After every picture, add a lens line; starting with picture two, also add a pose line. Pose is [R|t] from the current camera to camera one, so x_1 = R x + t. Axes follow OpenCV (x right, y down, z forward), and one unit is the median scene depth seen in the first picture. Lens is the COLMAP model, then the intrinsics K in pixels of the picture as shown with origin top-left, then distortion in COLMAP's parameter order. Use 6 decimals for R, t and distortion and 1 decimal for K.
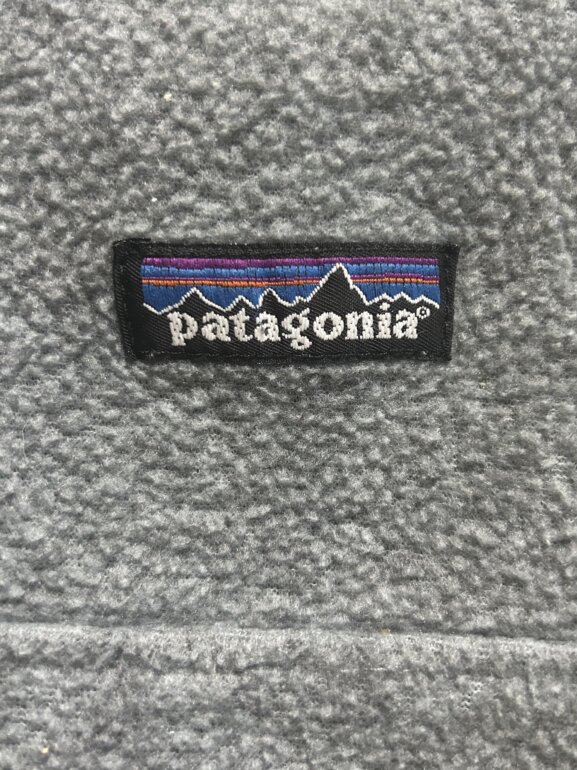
lens RADIAL K [[837.7, 0, 320.3], [0, 837.7, 323.7], [0, 0, 1]] dist [0.013165, 0.000000]
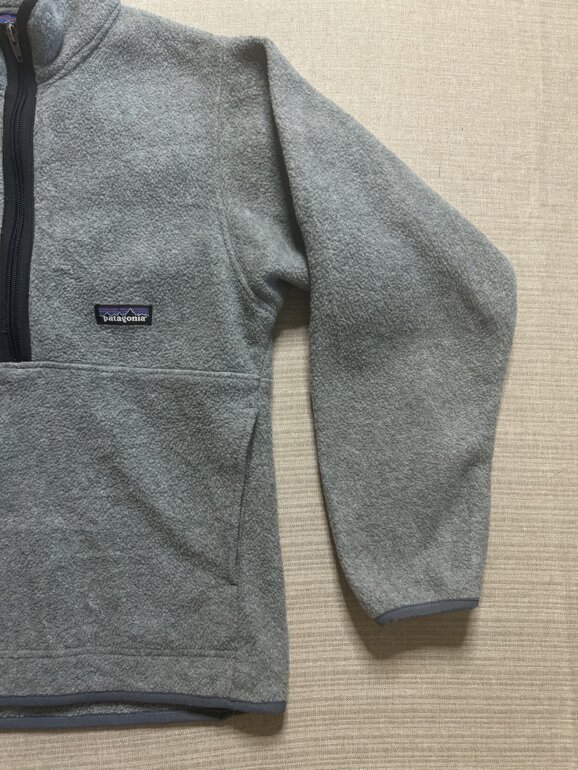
lens RADIAL K [[624.8, 0, 283.9], [0, 624.8, 382.6], [0, 0, 1]] dist [0.014006, -0.050713]
pose [[0.999161, 0.019107, -0.036223, 1.333512], [-0.016656, 0.997628, 0.066790, 0.145732], [0.037413, -0.066131, 0.997109, -3.605358]]
